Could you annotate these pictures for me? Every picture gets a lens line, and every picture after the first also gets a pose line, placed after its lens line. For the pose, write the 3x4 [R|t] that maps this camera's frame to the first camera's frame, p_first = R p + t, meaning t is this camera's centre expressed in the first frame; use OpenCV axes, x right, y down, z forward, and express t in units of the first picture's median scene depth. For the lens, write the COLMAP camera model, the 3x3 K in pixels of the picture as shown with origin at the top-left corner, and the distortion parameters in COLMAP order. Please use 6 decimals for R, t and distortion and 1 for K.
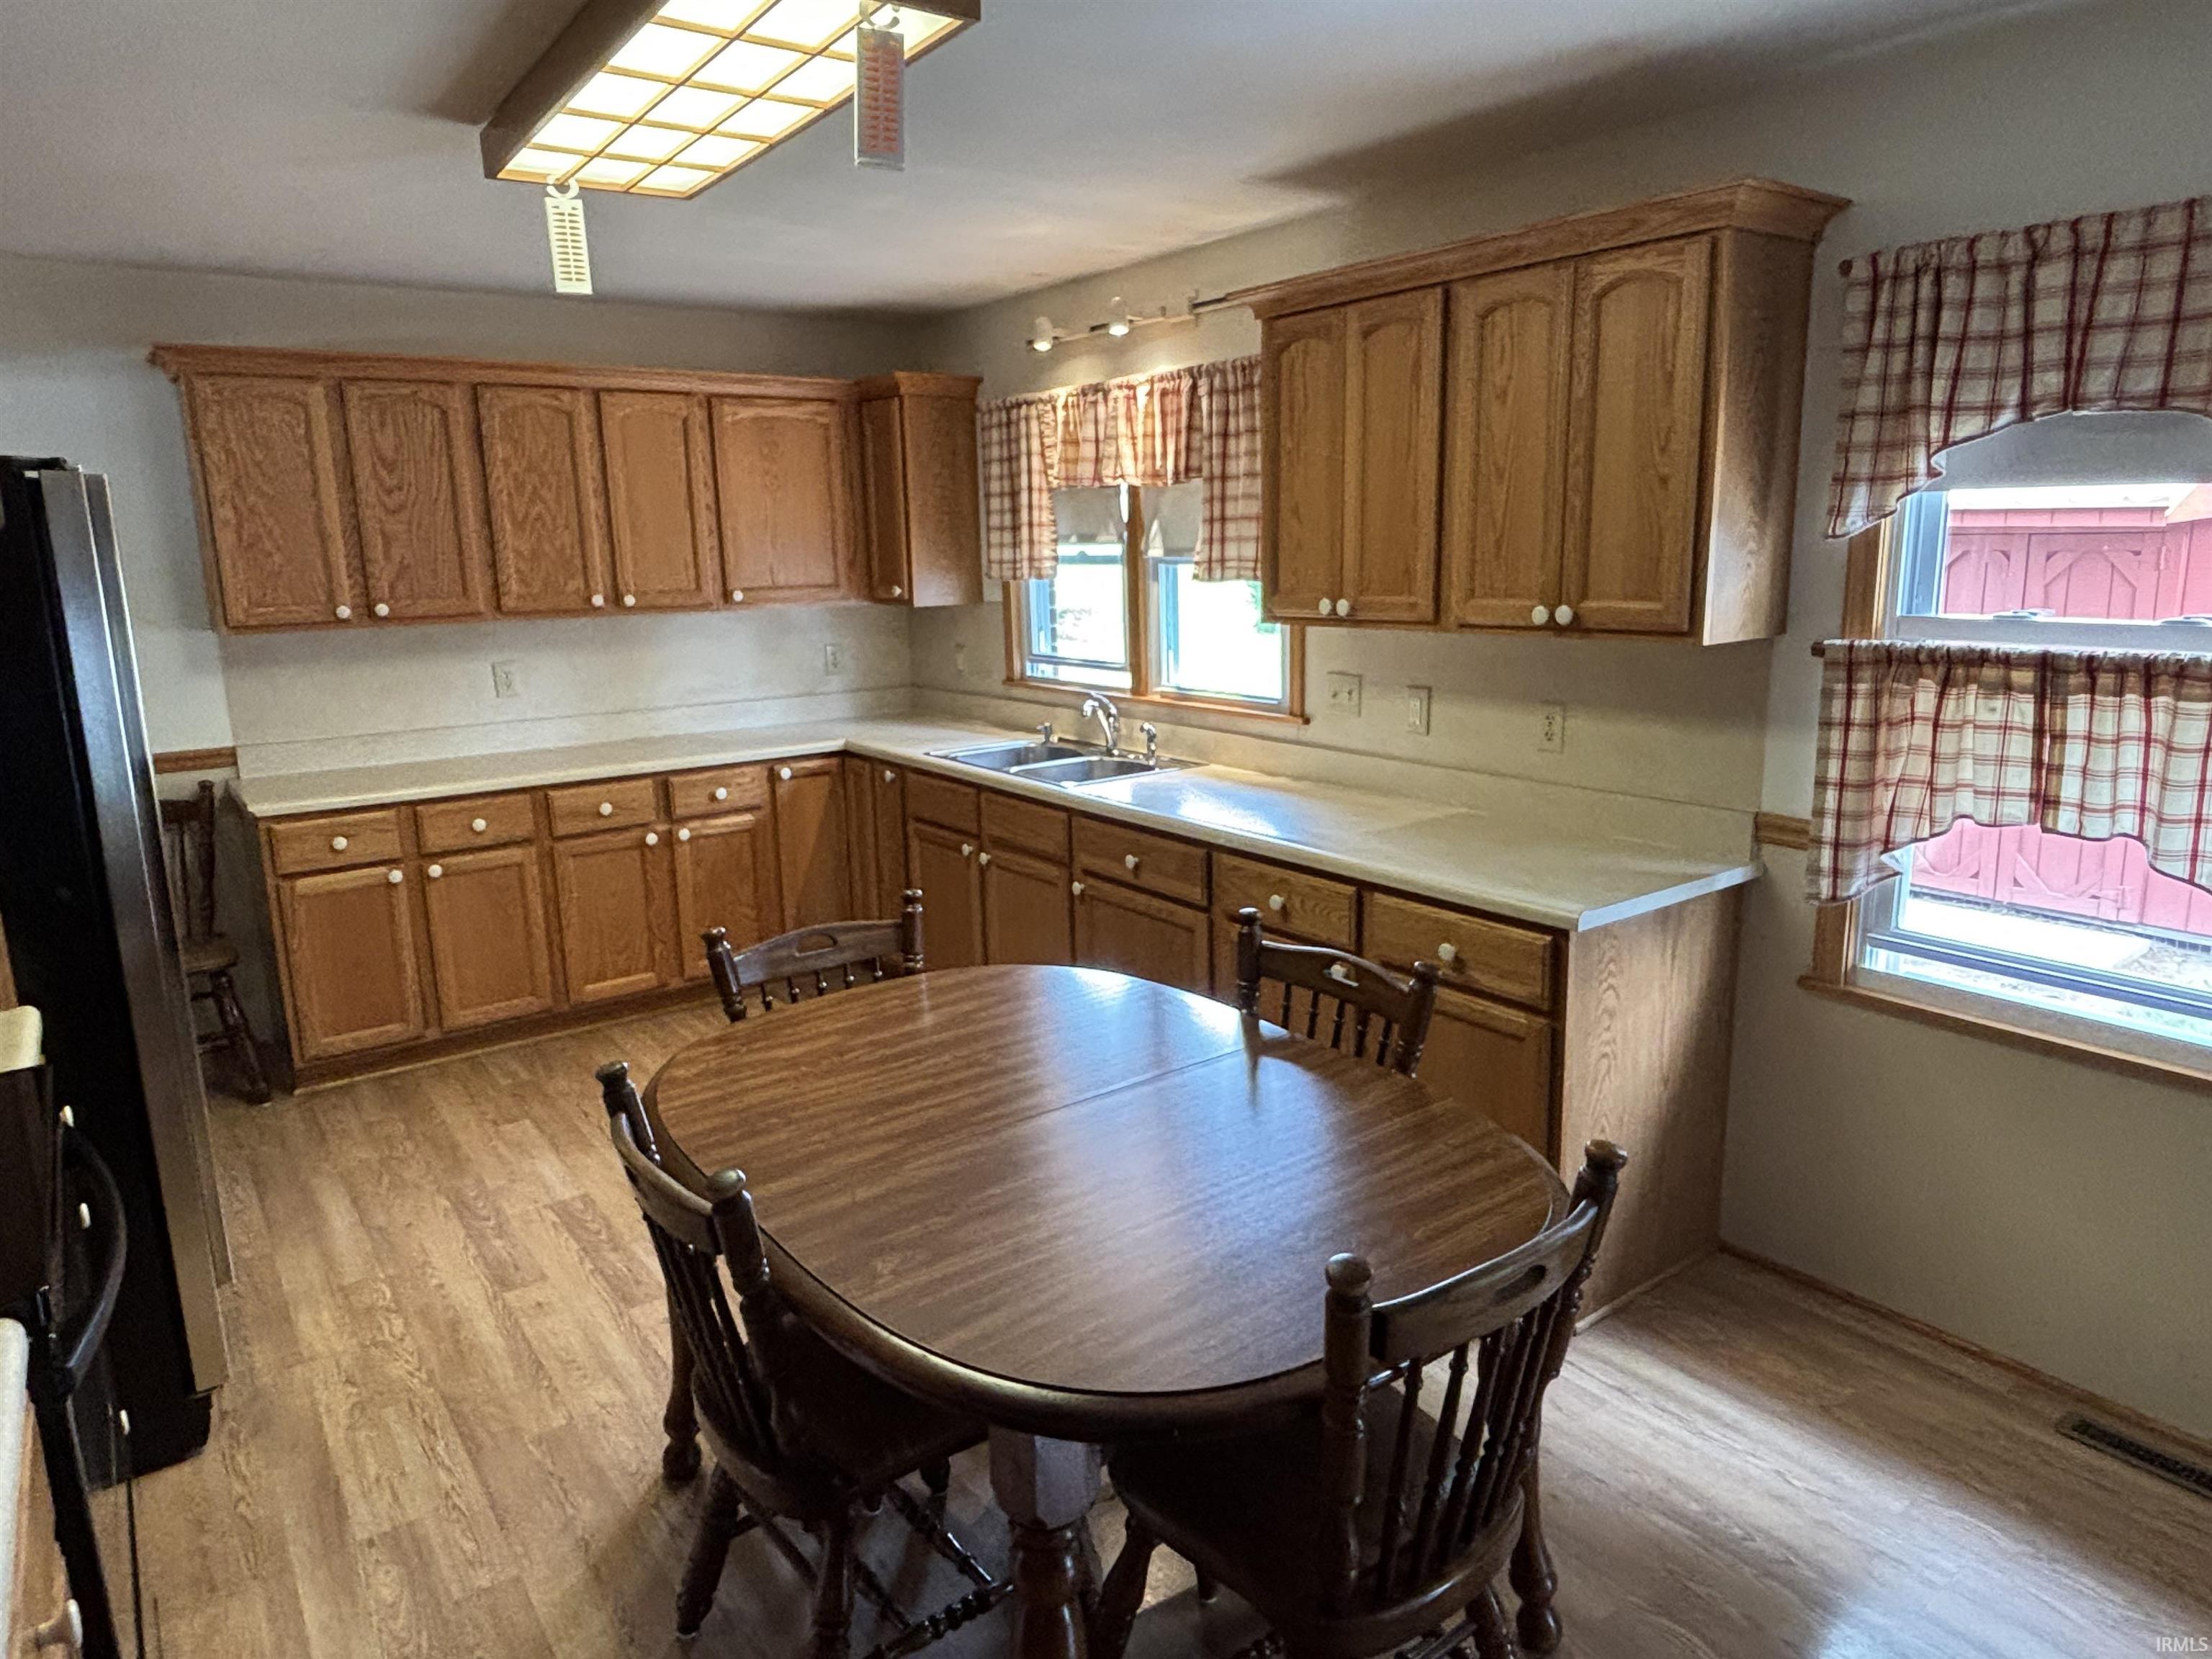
lens RADIAL K [[1362.6, 0, 1106.0], [0, 1362.6, 829.5], [0, 0, 1]] dist [0.035119, -0.073868]
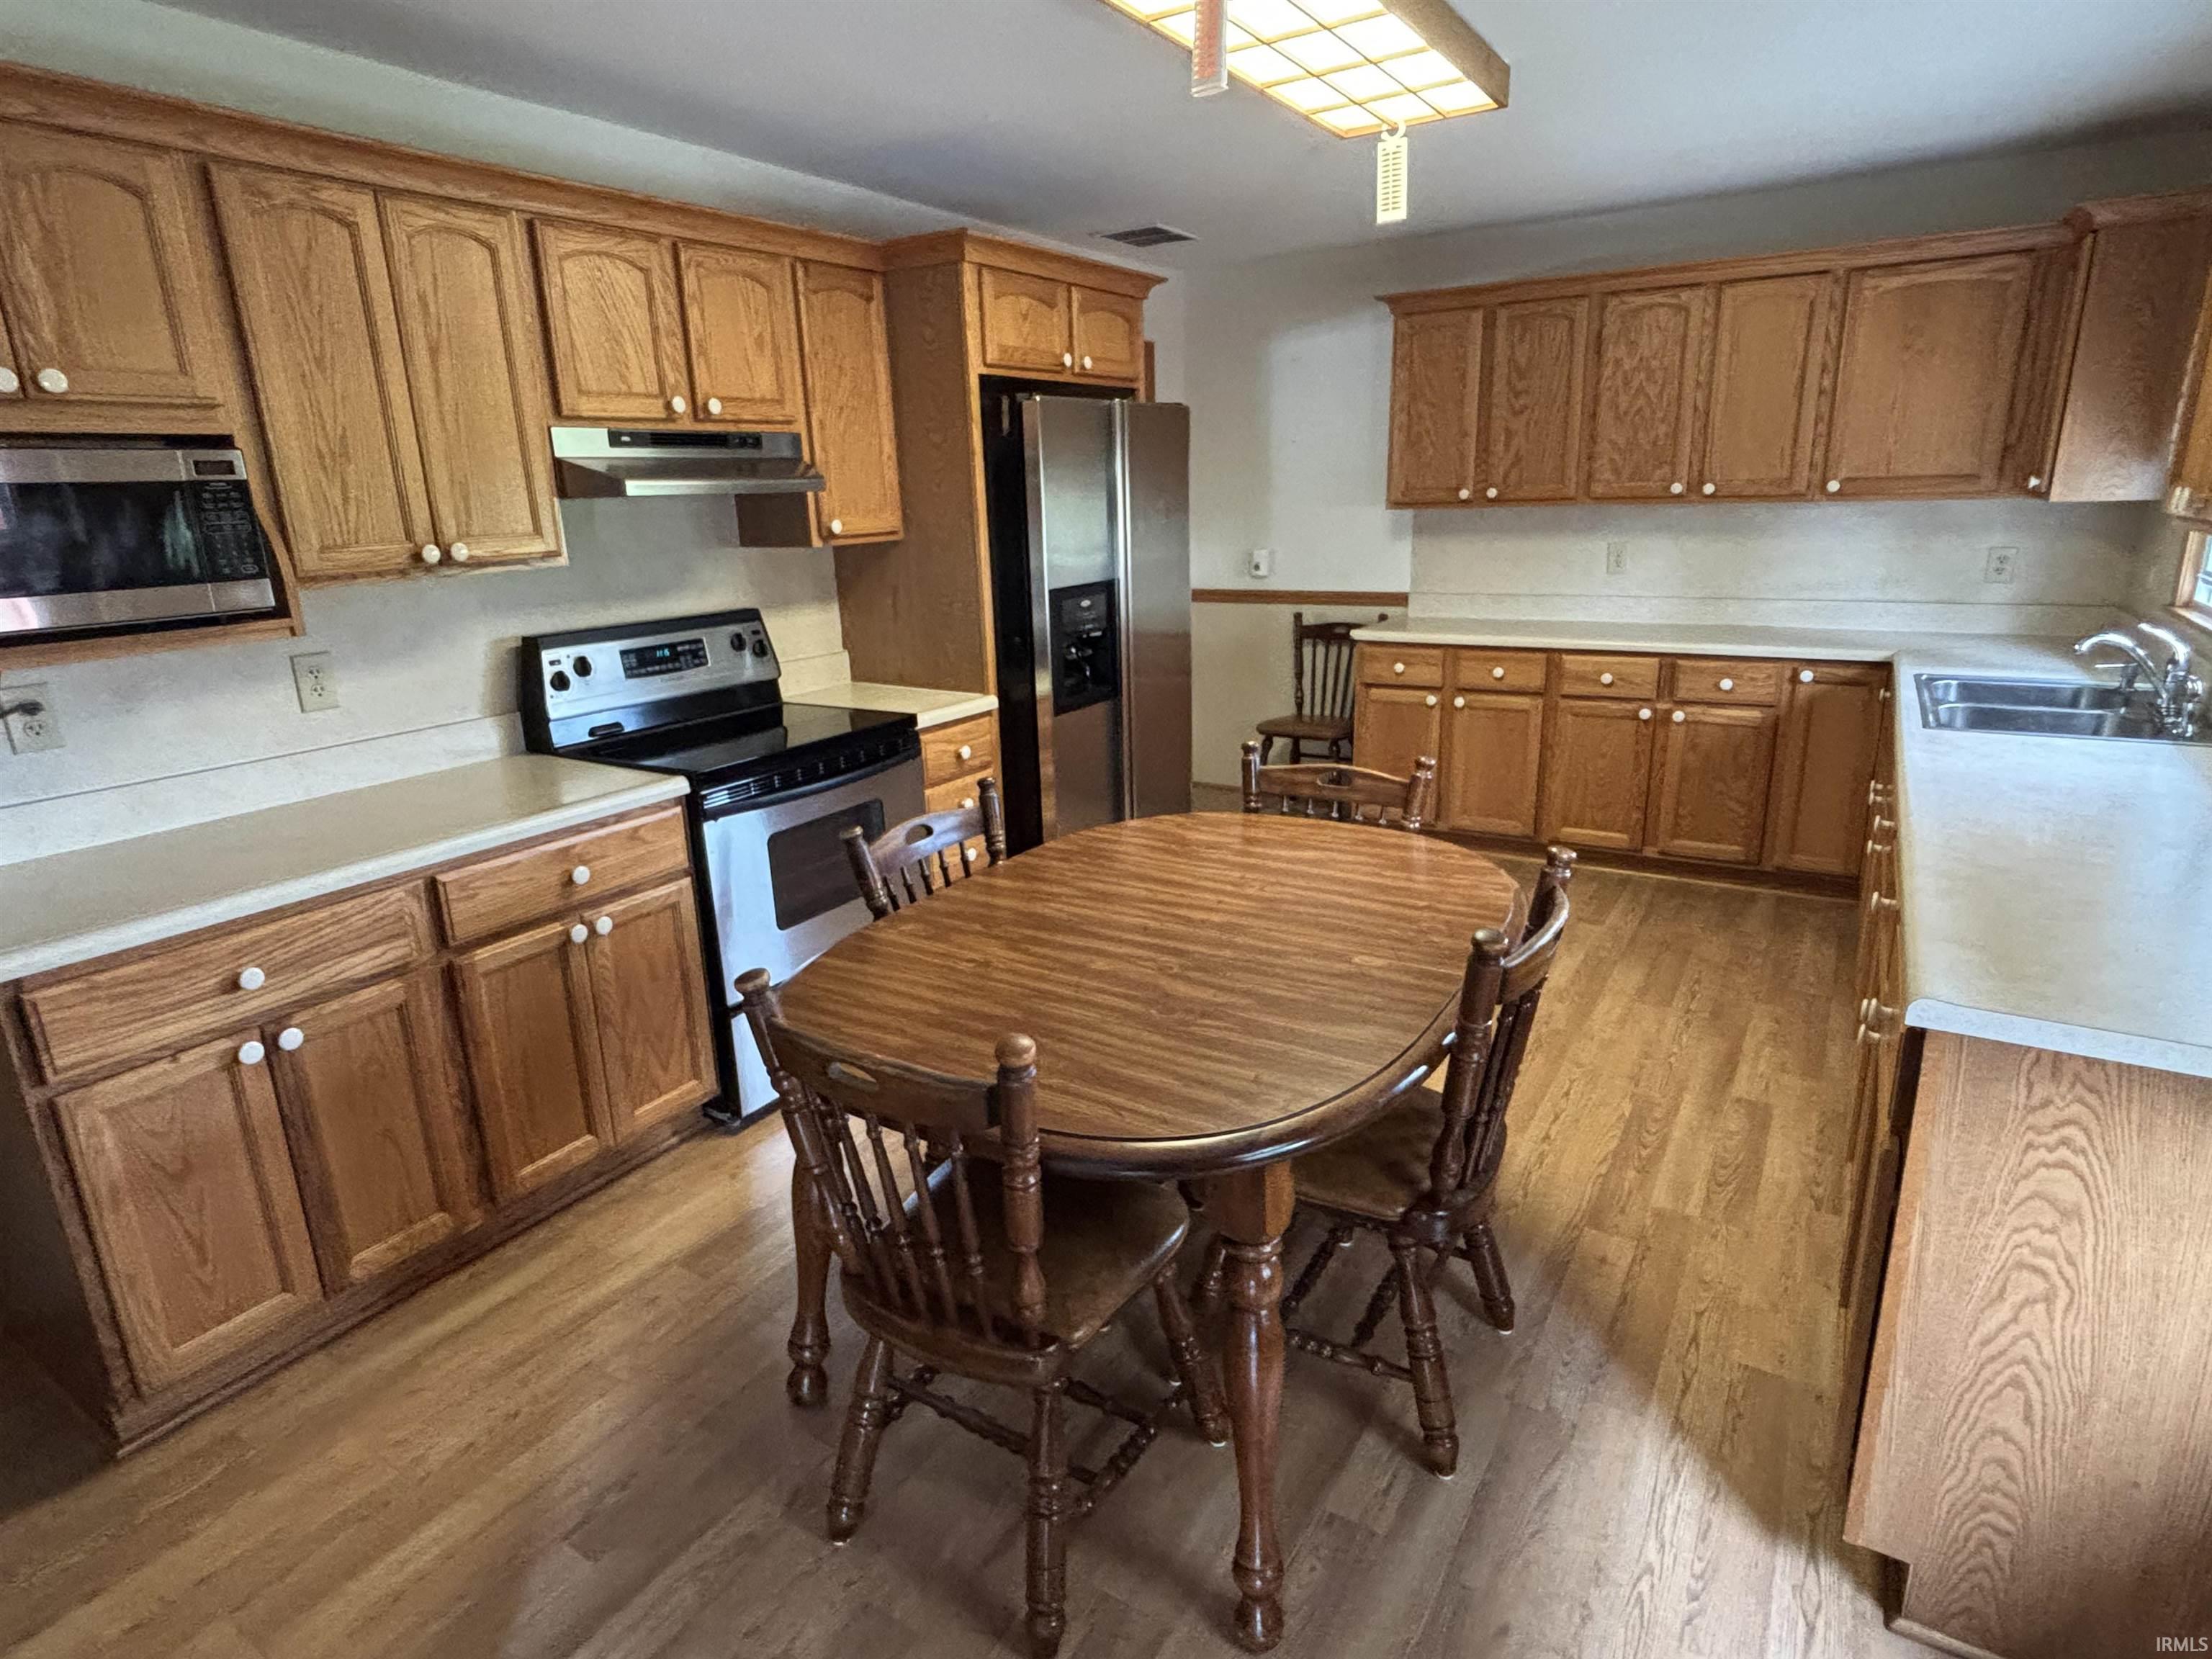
lens RADIAL K [[1184.3, 0, 1102.0], [0, 1184.3, 824.3], [0, 0, 1]] dist [-0.003515, -0.002023]
pose [[0.360149, 0.264567, -0.894593, 0.390078], [-0.171163, 0.961404, 0.215418, -0.038822], [0.917058, 0.075538, 0.391533, 0.255752]]
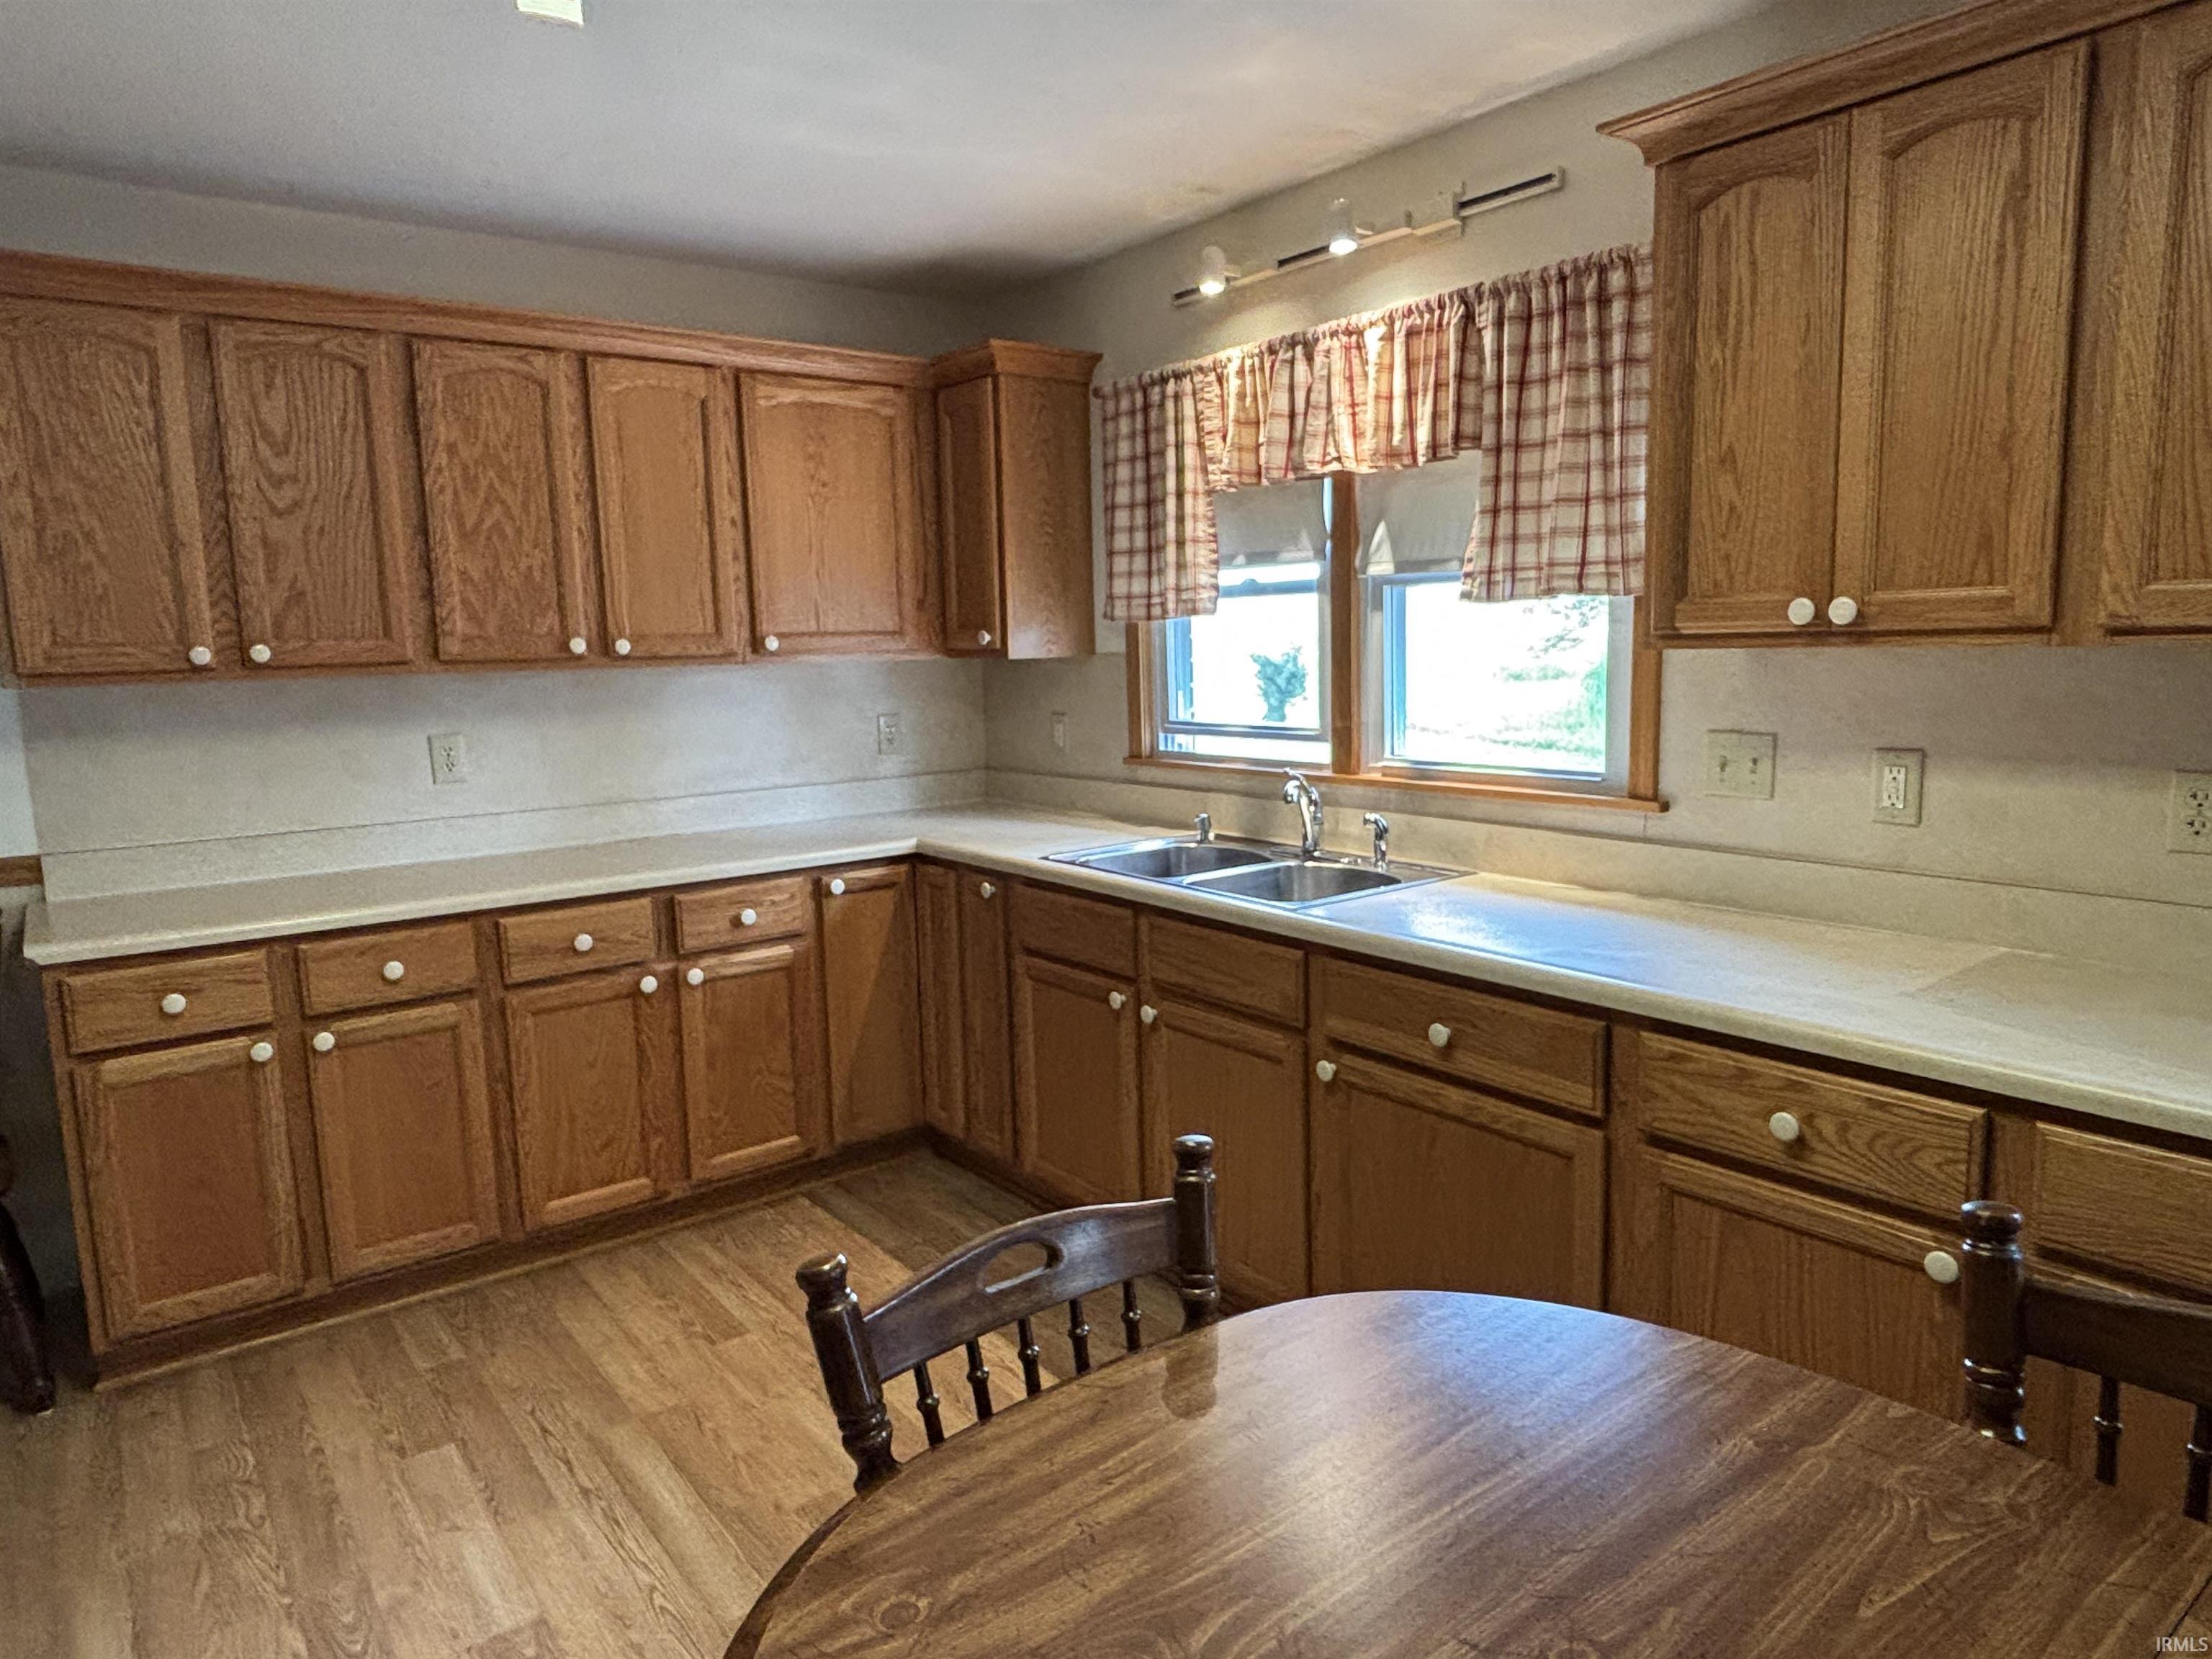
lens RADIAL K [[1366.3, 0, 1106.0], [0, 1366.3, 829.5], [0, 0, 1]] dist [0.019735, -0.046292]
pose [[0.999877, -0.006256, 0.014350, -0.115133], [0.007256, 0.997468, -0.070749, -0.021381], [-0.013872, 0.070844, 0.997391, 0.312049]]
